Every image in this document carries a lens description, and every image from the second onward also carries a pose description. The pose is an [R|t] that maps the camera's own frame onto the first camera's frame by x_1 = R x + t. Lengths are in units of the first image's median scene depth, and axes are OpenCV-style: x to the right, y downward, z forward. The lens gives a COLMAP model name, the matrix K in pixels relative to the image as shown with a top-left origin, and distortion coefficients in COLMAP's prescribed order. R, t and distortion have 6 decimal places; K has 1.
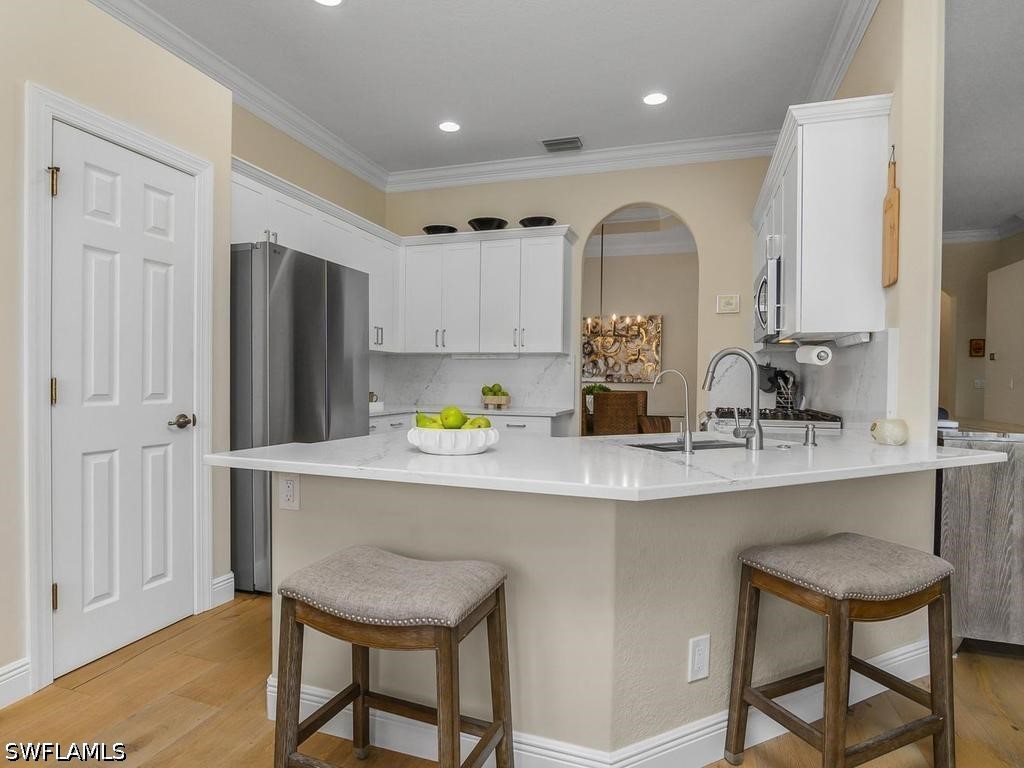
lens RADIAL K [[564.0, 0, 512.0], [0, 564.0, 384.0], [0, 0, 1]] dist [0.027623, -0.000094]
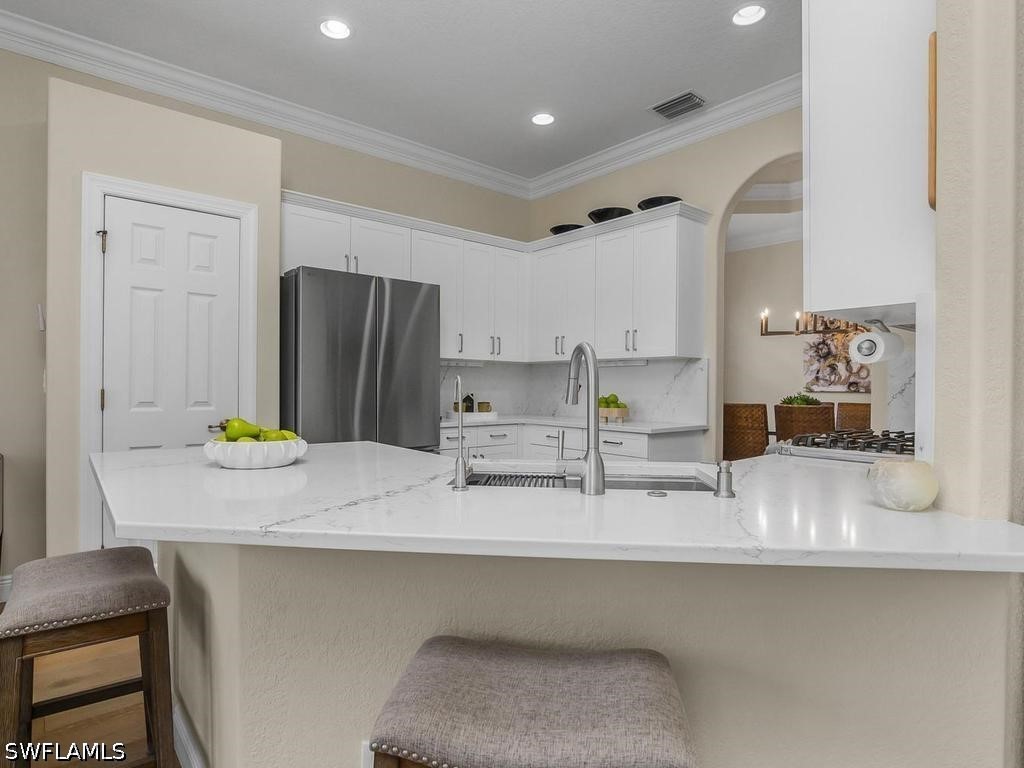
lens RADIAL K [[568.3, 0, 505.4], [0, 568.3, 388.9], [0, 0, 1]] dist [-0.021410, -0.000347]
pose [[0.857375, -0.003092, -0.514682, 0.279569], [-0.001315, 0.999966, -0.008198, -0.000831], [0.514690, 0.007705, 0.857342, 0.154402]]
